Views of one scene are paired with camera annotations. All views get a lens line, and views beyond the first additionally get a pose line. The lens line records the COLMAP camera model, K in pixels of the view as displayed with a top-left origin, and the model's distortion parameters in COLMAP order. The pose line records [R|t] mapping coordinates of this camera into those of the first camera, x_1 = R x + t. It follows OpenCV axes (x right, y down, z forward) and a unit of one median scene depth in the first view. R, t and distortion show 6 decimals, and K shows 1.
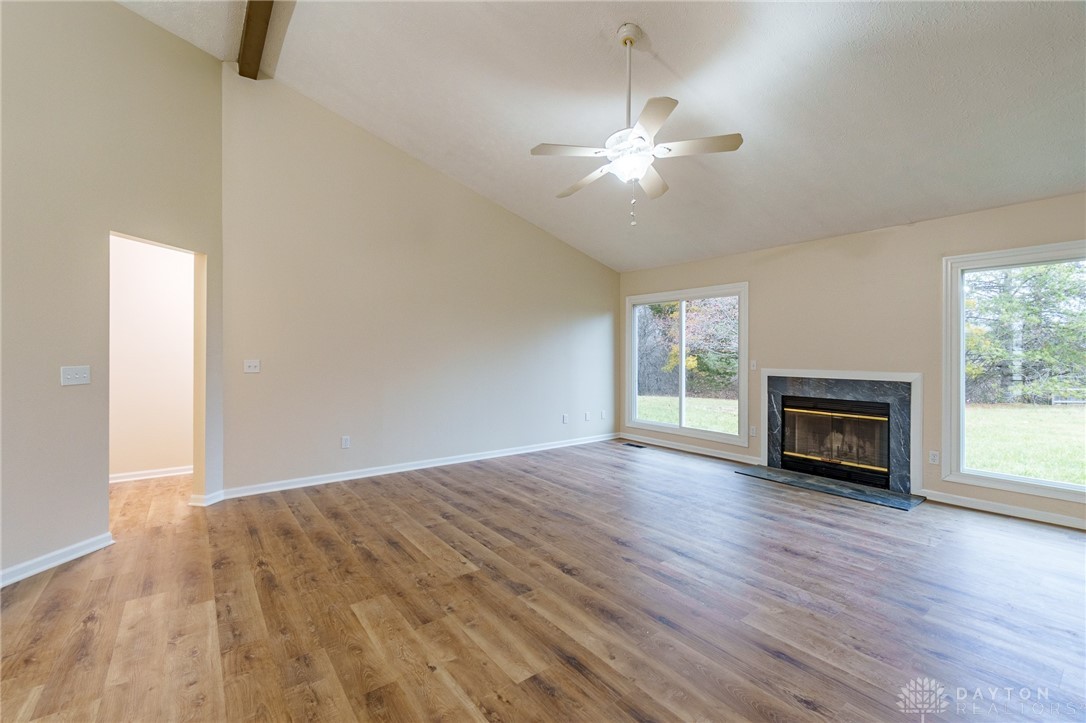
lens RADIAL K [[467.7, 0, 544.4], [0, 467.7, 354.9], [0, 0, 1]] dist [-0.001675, 0.000048]
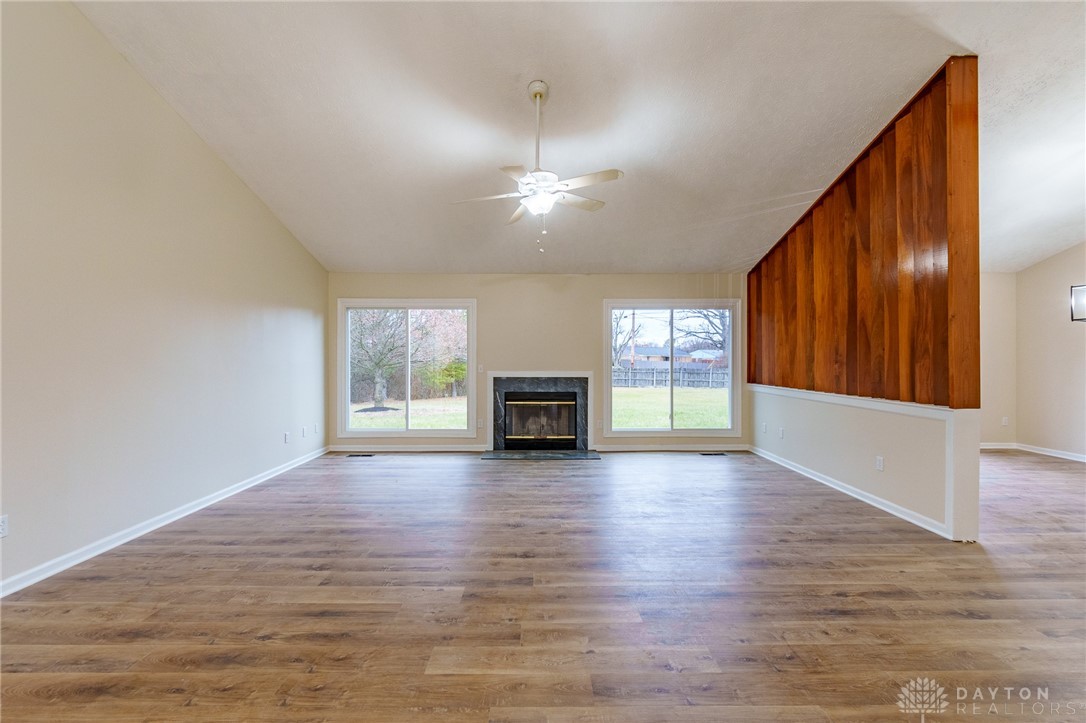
lens RADIAL K [[466.4, 0, 540.3], [0, 466.4, 359.1], [0, 0, 1]] dist [-0.002424, -0.000101]
pose [[0.595234, -0.002462, 0.803549, -0.526536], [0.004092, 0.999992, 0.000033, -0.002405], [-0.803542, 0.003268, 0.595239, 0.202825]]
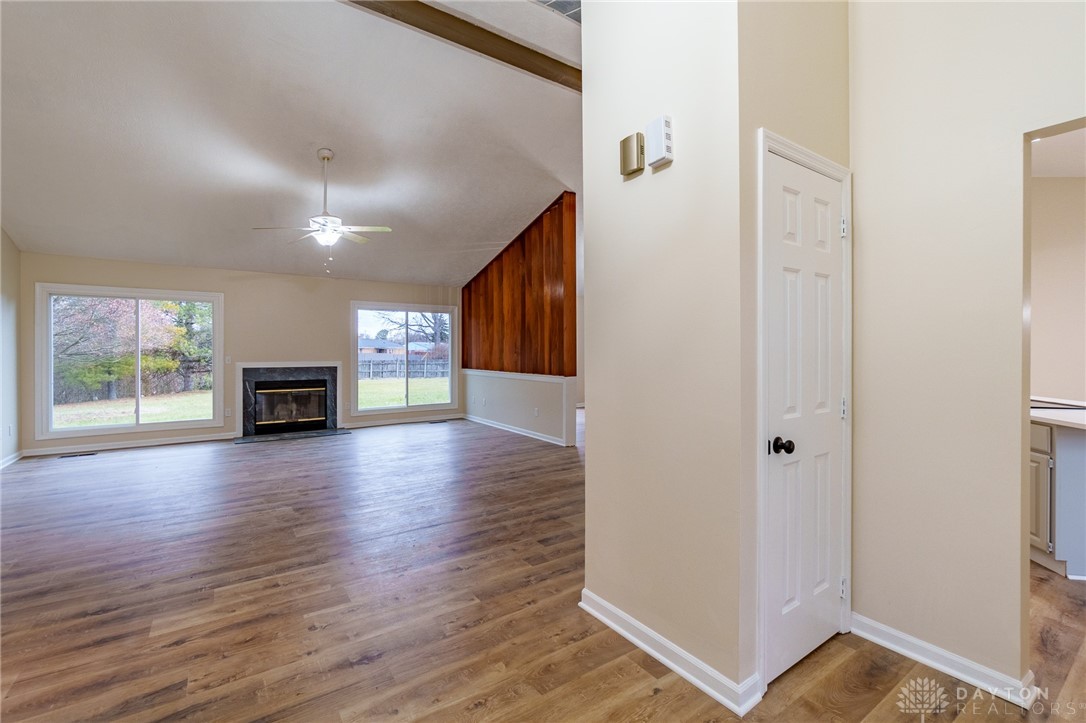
lens RADIAL K [[473.9, 0, 538.6], [0, 473.9, 350.7], [0, 0, 1]] dist [-0.002337, -0.000132]
pose [[0.045511, -0.002067, 0.998962, -0.980837], [0.004385, 0.999989, 0.001870, -0.002638], [-0.998954, 0.004296, 0.045520, 0.130275]]
